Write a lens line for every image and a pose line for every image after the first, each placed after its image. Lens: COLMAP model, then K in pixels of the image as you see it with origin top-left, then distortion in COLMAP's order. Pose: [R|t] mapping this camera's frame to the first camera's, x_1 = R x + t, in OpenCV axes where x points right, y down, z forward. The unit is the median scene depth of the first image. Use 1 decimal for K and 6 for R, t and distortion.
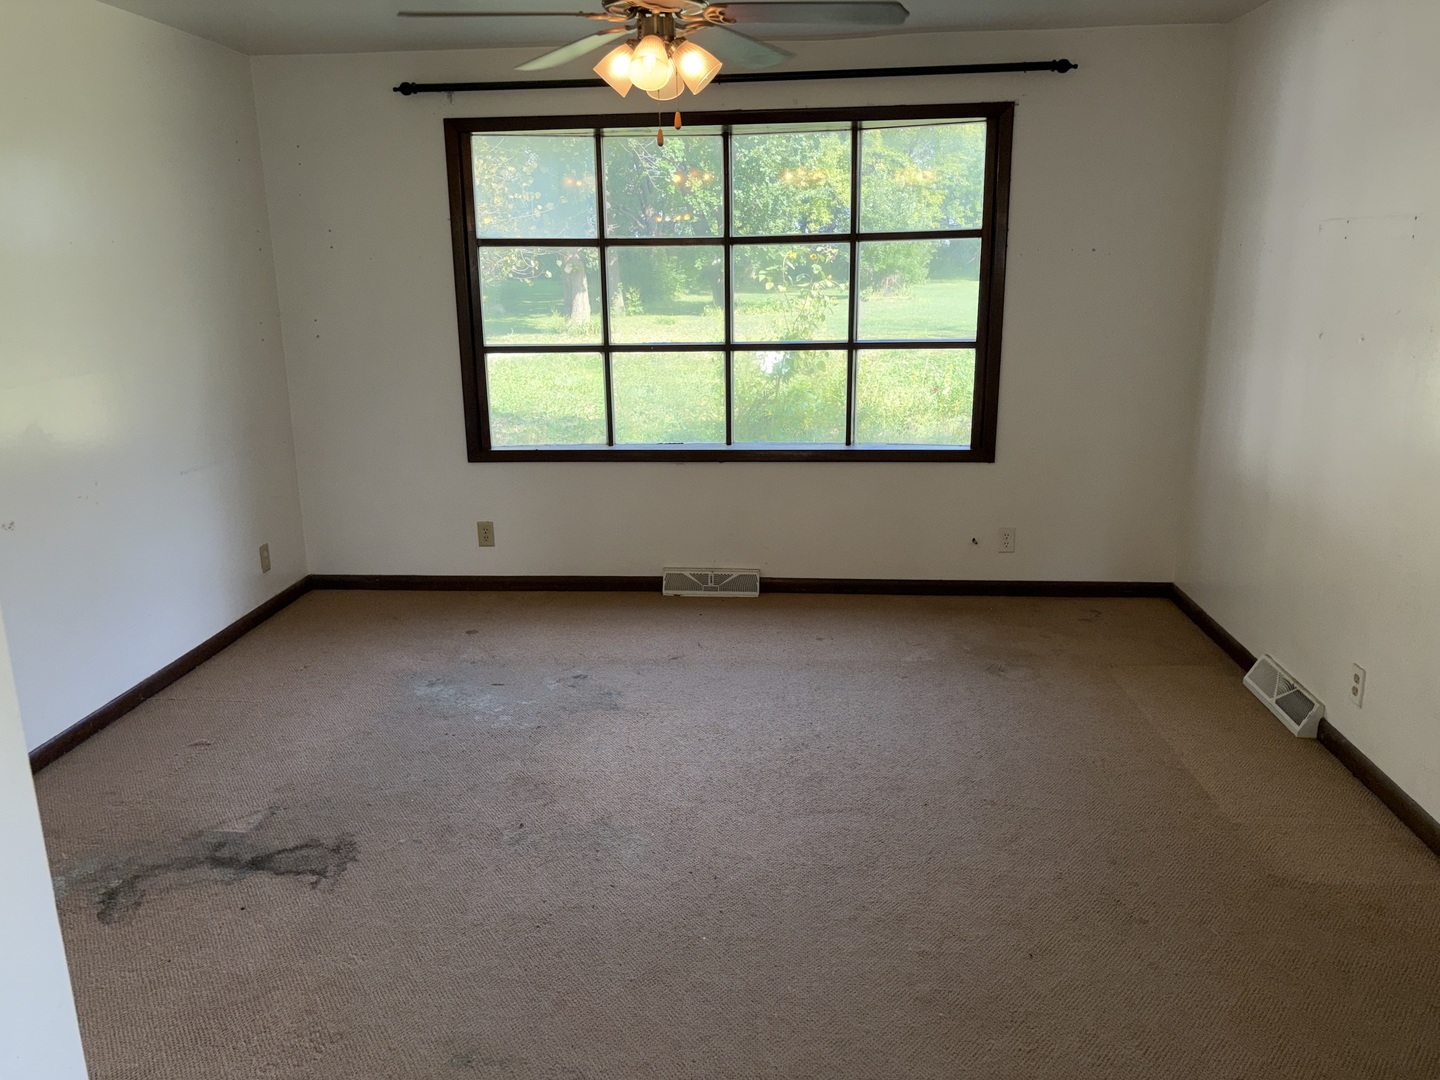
lens RADIAL K [[1088.7, 0, 720.0], [0, 1088.7, 540.0], [0, 0, 1]] dist [0.069259, -0.085603]
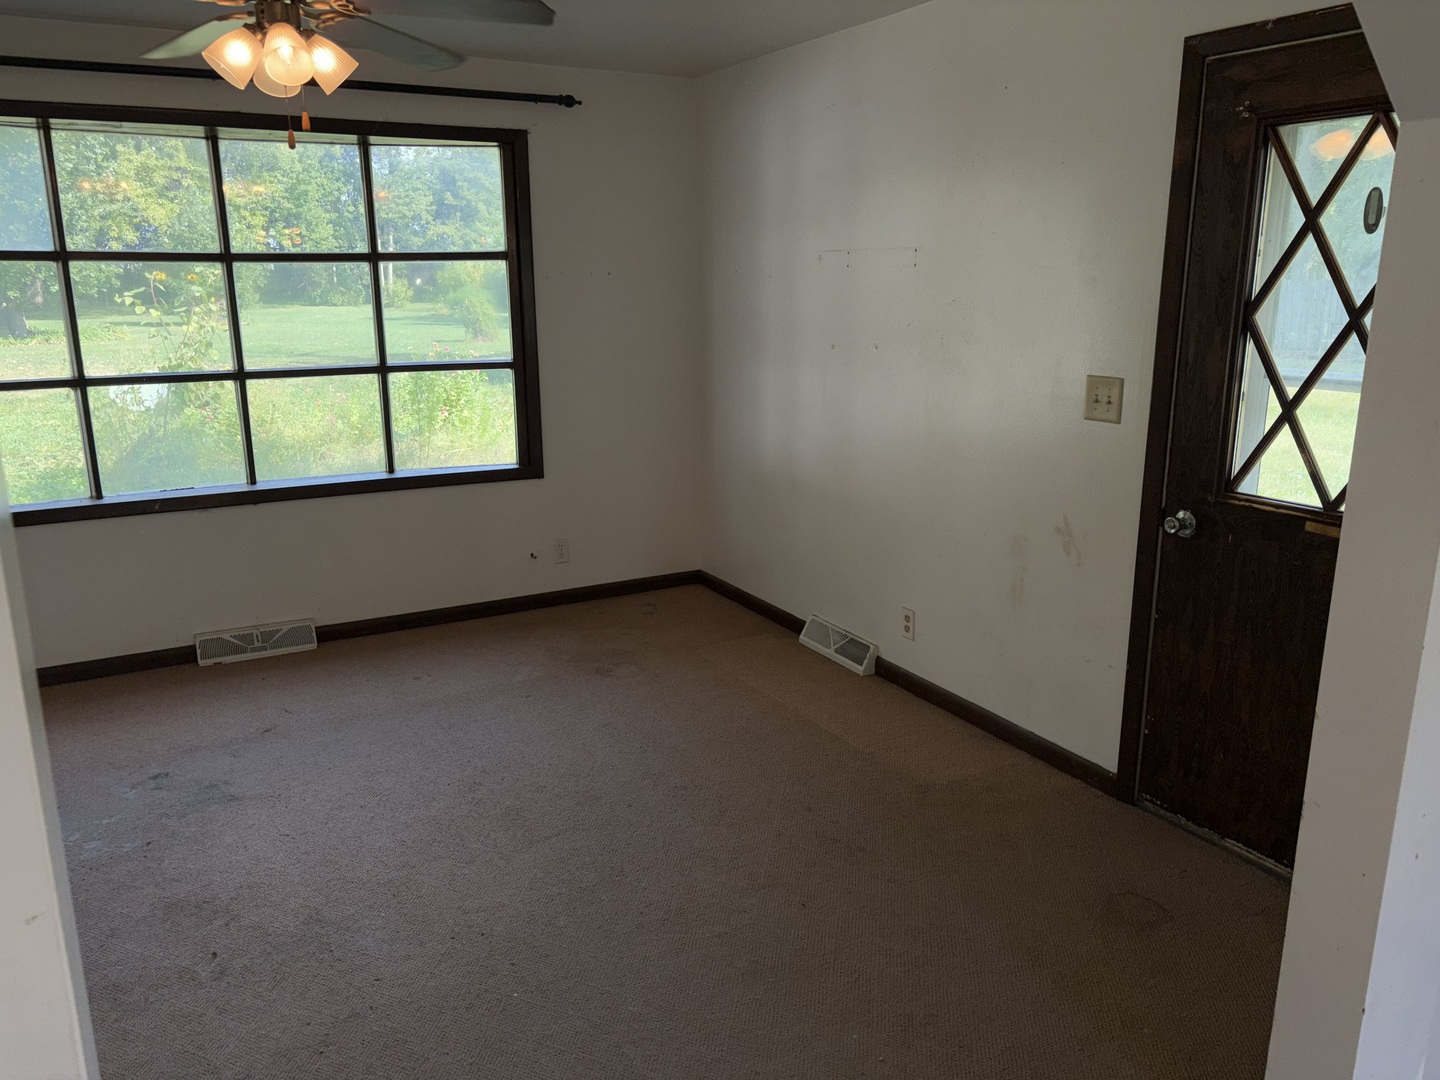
lens RADIAL K [[1088.7, 0, 720.0], [0, 1088.7, 540.0], [0, 0, 1]] dist [0.069259, -0.085603]
pose [[0.838048, -0.123852, 0.531352, -0.160950], [0.135109, 0.990670, 0.017820, -0.008339], [-0.528602, 0.056857, 0.846963, 0.042375]]
